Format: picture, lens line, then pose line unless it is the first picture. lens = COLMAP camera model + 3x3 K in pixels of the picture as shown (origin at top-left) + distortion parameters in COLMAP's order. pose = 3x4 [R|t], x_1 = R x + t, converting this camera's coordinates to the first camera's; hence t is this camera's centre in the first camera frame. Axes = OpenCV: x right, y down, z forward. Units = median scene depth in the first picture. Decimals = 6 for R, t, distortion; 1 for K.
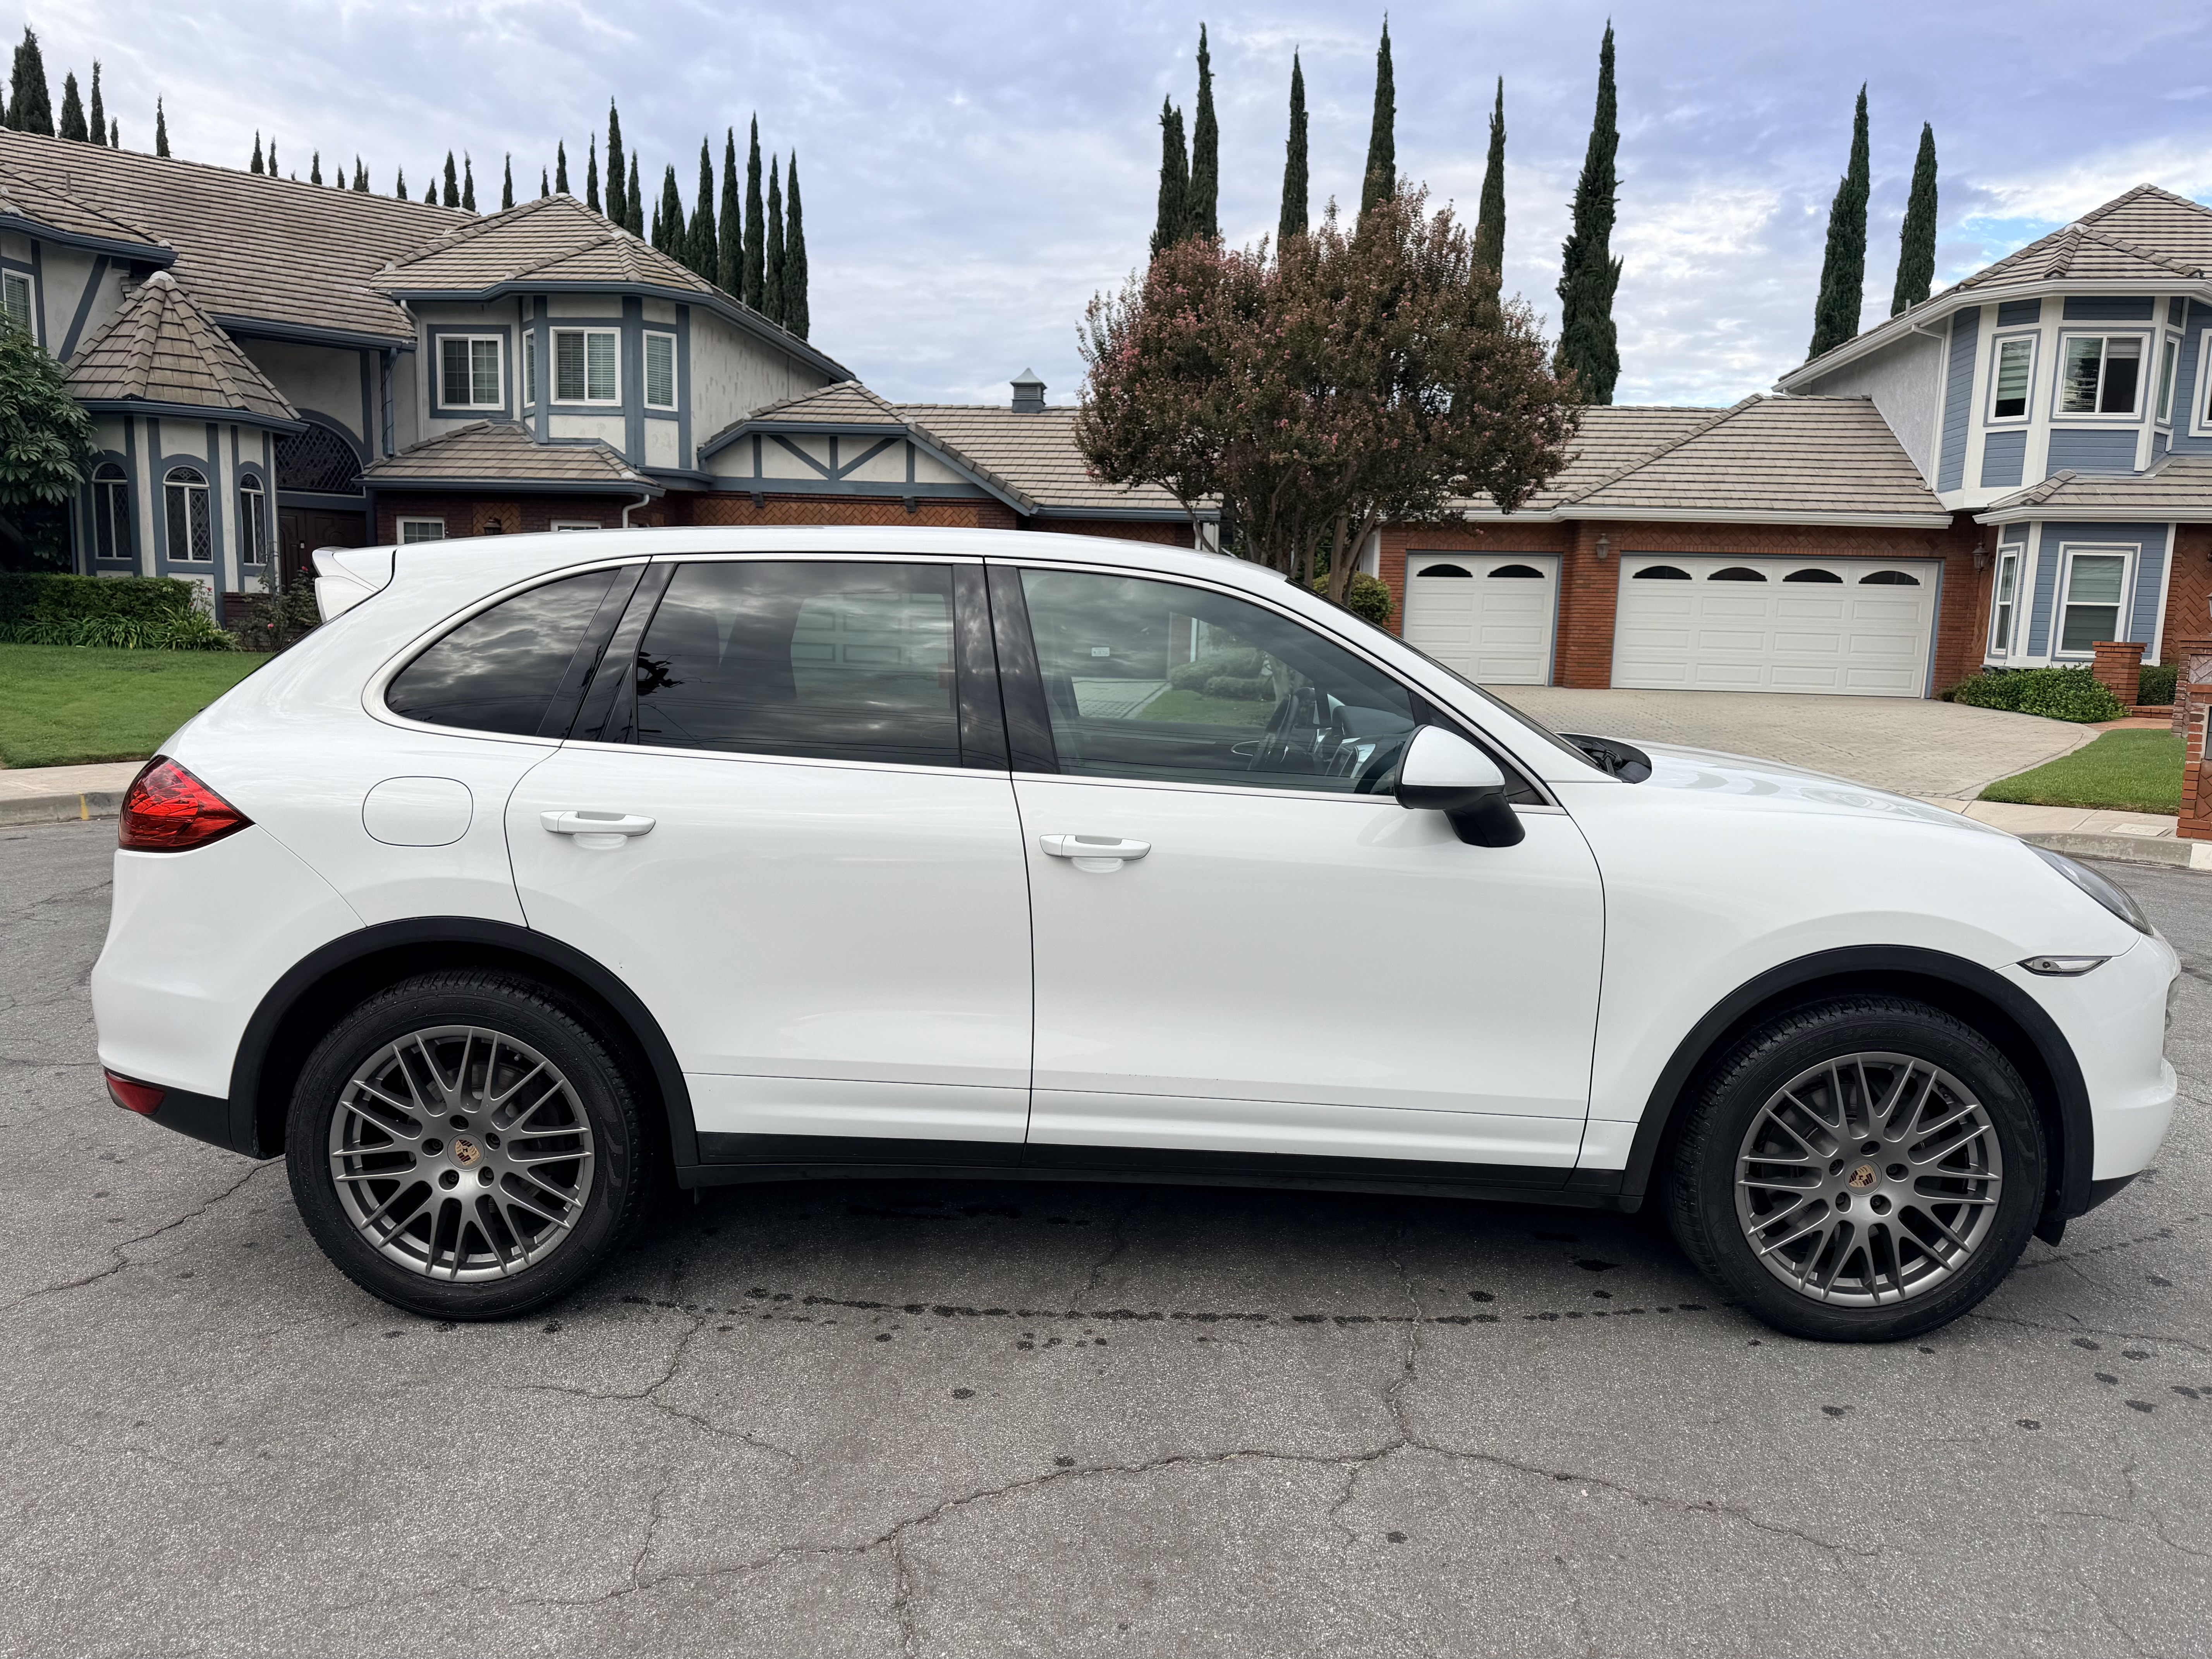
lens RADIAL K [[1560.0, 0, 1106.2], [0, 1560.0, 842.2], [0, 0, 1]] dist [0.042630, -0.055382]
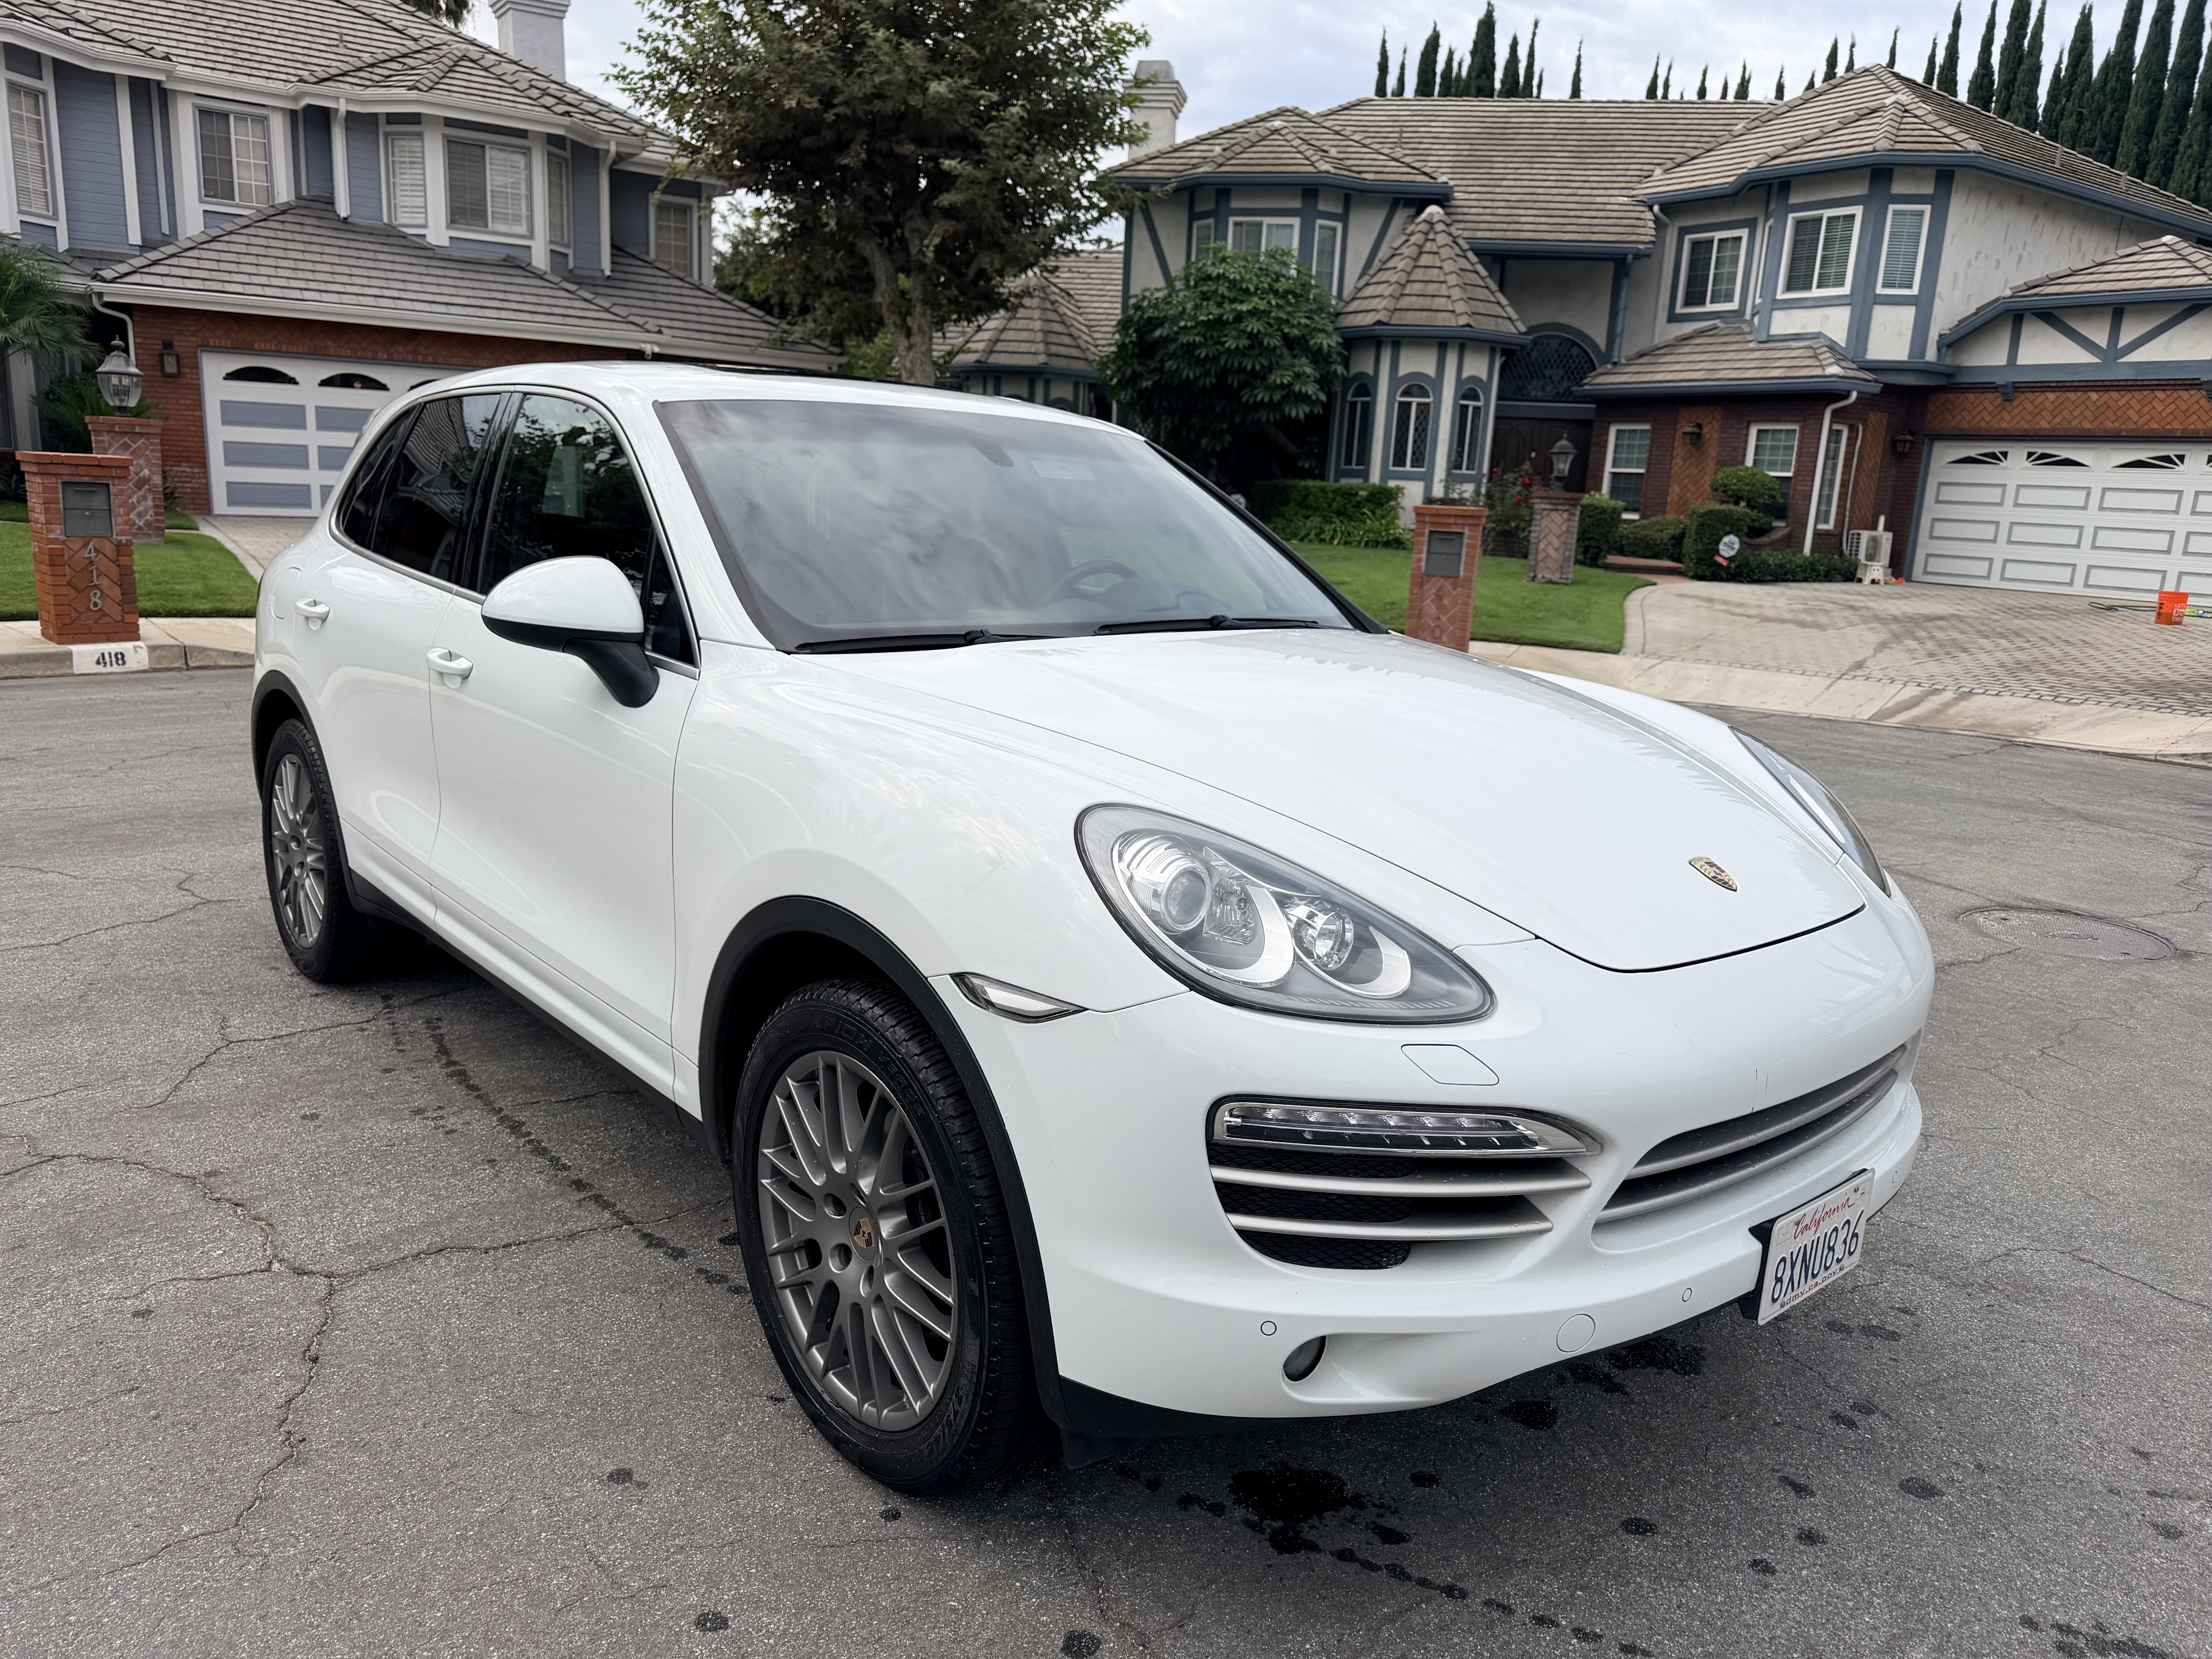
lens RADIAL K [[1584.7, 0, 1100.6], [0, 1584.7, 823.0], [0, 0, 1]] dist [0.049196, -0.065981]
pose [[0.651211, 0.164581, -0.740835, 0.160136], [-0.139229, 0.985541, 0.096558, -0.008060], [0.746016, 0.040266, 0.664710, 0.091192]]
